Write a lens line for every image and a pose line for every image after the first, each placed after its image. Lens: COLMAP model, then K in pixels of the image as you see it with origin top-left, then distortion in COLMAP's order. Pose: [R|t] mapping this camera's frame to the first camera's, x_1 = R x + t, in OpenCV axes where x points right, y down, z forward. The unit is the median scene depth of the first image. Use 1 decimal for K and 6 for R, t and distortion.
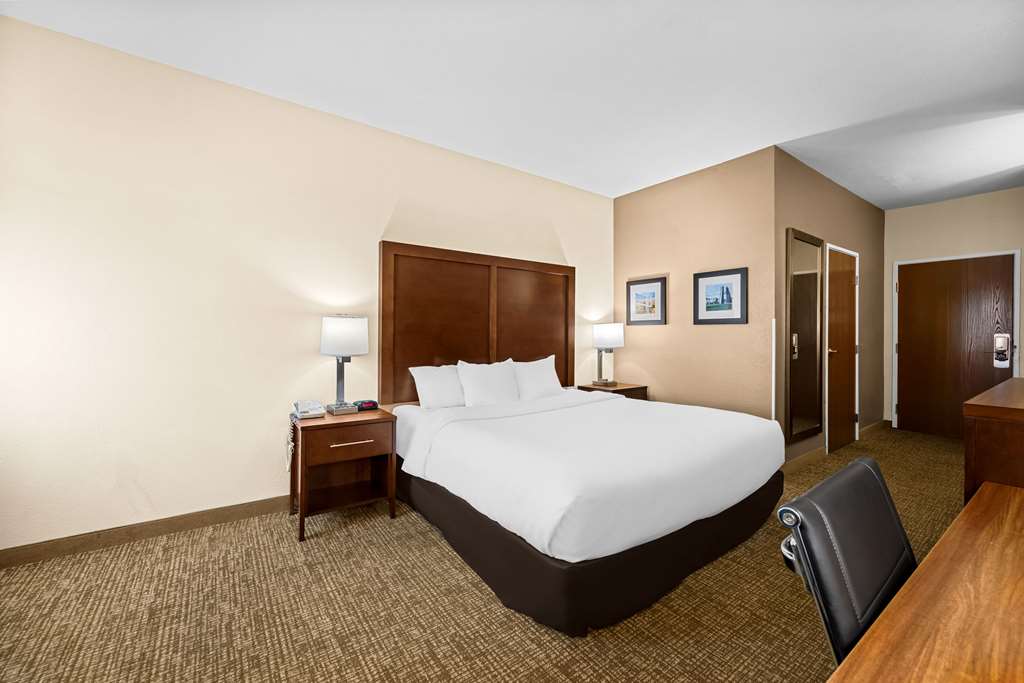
lens RADIAL K [[409.3, 0, 511.5], [0, 409.3, 338.6], [0, 0, 1]] dist [0.003038, 0.000570]
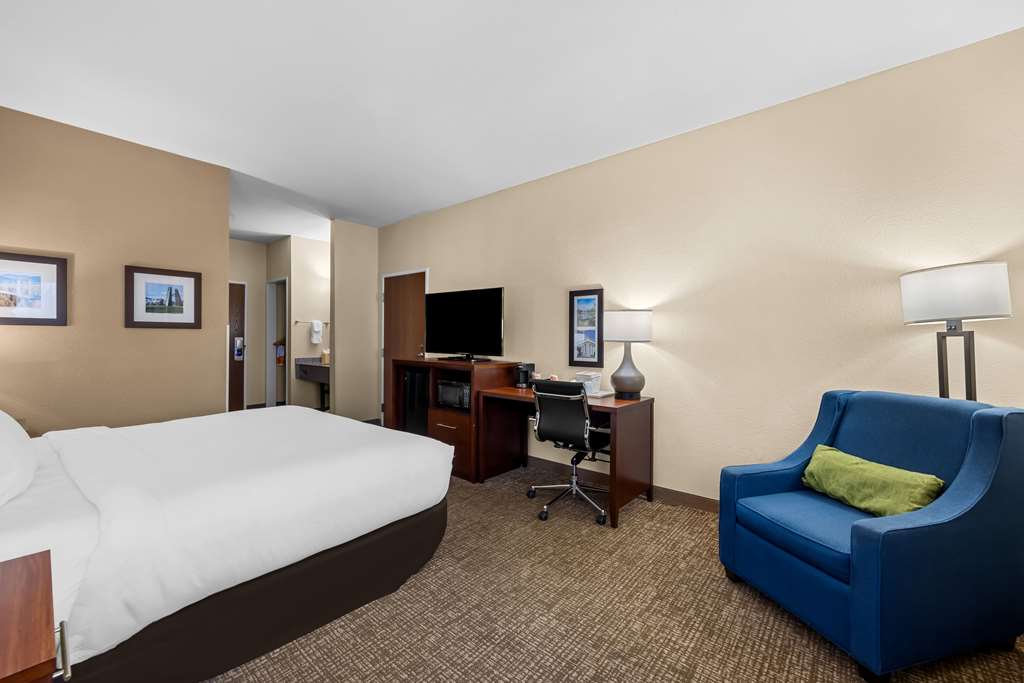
lens RADIAL K [[409.3, 0, 511.5], [0, 409.3, 338.6], [0, 0, 1]] dist [0.003038, 0.000570]
pose [[-0.239451, -0.004611, 0.970898, -0.569795], [0.007642, 0.999949, 0.006634, -0.011946], [-0.970878, 0.009008, -0.239403, 0.475277]]
